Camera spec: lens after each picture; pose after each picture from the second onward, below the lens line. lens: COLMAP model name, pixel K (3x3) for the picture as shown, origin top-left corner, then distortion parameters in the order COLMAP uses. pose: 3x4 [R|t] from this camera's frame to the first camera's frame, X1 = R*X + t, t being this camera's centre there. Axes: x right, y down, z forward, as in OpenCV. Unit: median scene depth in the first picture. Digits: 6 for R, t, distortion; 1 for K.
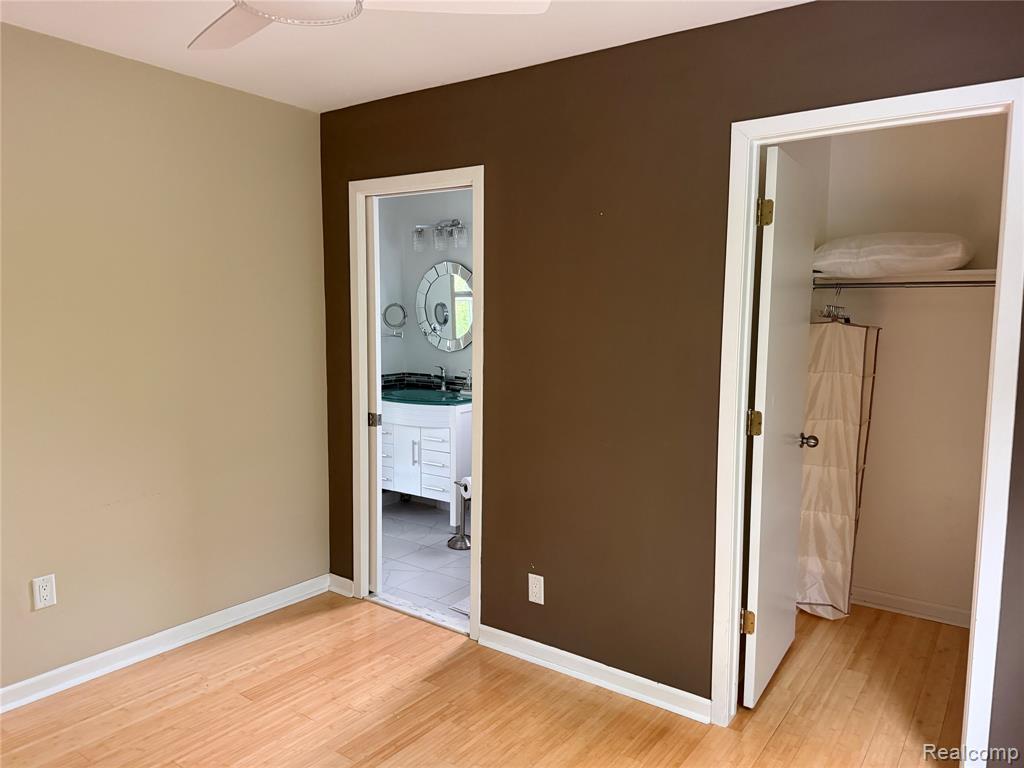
lens RADIAL K [[717.9, 0, 514.0], [0, 717.9, 376.1], [0, 0, 1]] dist [0.021652, -0.025057]
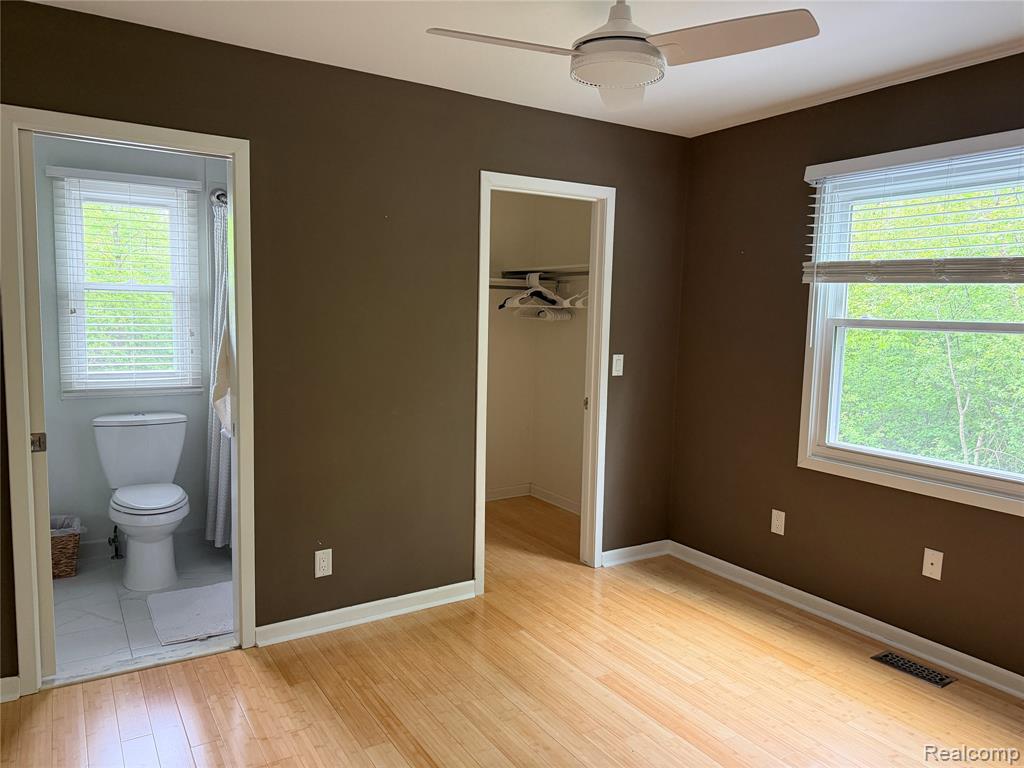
lens RADIAL K [[717.9, 0, 513.8], [0, 717.9, 386.3], [0, 0, 1]] dist [0.021652, -0.025057]
pose [[0.359486, -0.097417, 0.928051, -0.827208], [0.057766, 0.994952, 0.082064, -0.032895], [-0.931361, 0.024109, 0.363299, 0.350416]]
